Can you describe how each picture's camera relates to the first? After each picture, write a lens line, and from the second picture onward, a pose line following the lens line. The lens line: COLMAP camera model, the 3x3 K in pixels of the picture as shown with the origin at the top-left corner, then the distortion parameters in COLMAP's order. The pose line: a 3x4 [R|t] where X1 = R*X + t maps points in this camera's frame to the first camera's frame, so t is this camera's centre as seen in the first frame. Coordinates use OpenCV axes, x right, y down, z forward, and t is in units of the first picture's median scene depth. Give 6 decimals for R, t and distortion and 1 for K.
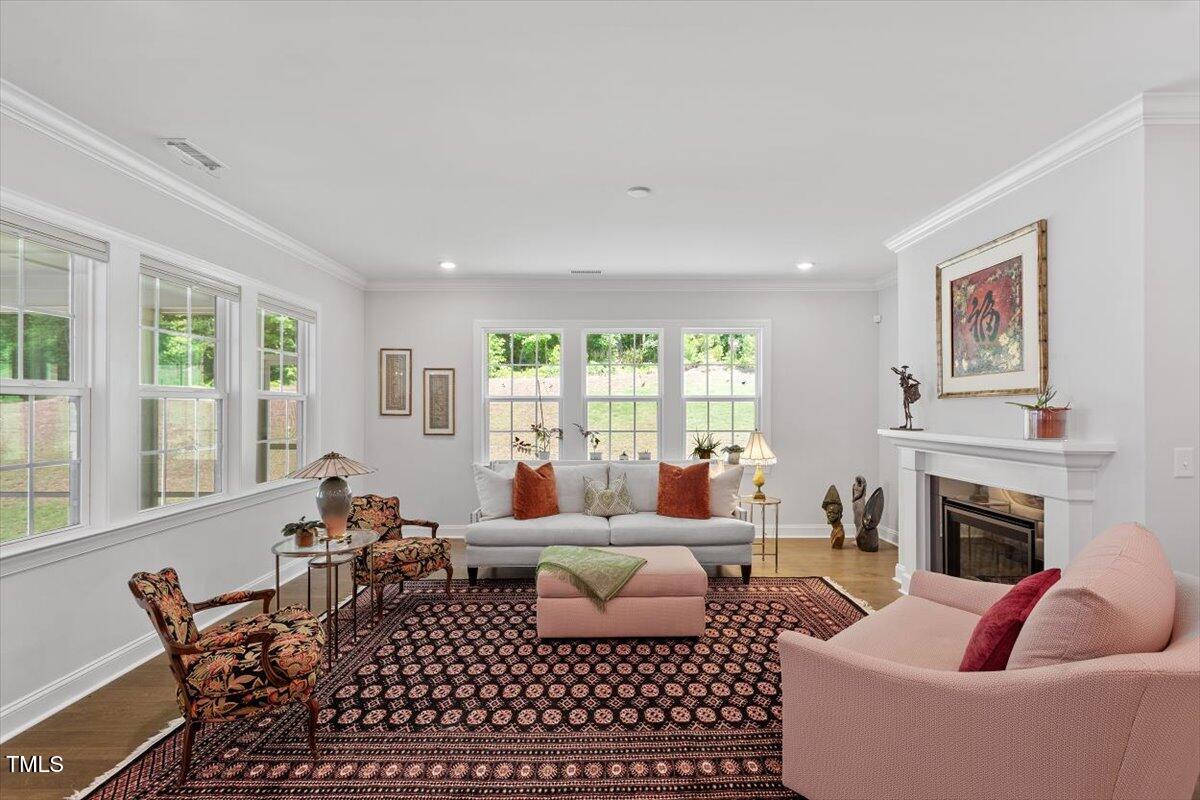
lens RADIAL K [[574.6, 0, 604.5], [0, 574.6, 407.2], [0, 0, 1]] dist [0.000157, 0.000493]
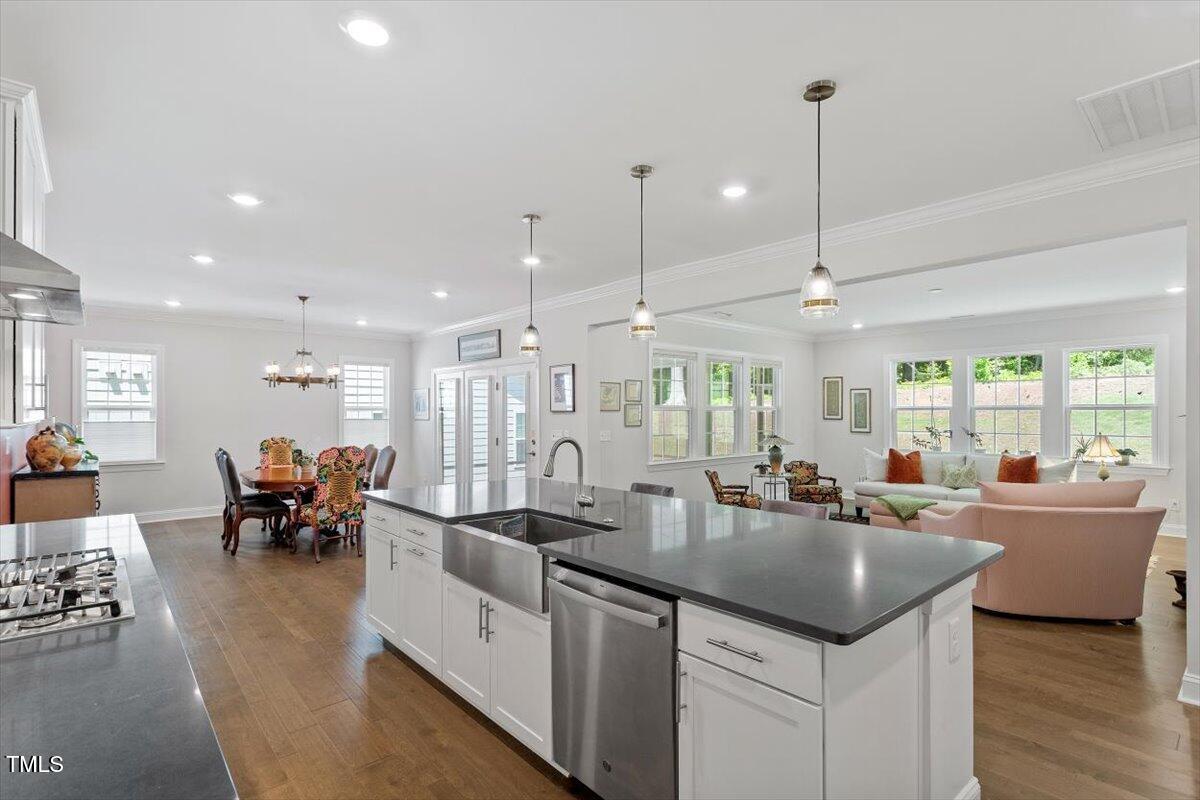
lens RADIAL K [[574.6, 0, 604.5], [0, 574.6, 407.2], [0, 0, 1]] dist [0.000157, 0.000493]
pose [[0.663564, -0.008458, -0.748072, 0.512120], [0.002274, 0.999954, -0.009288, -0.007599], [0.748116, 0.004462, 0.663553, -0.660449]]
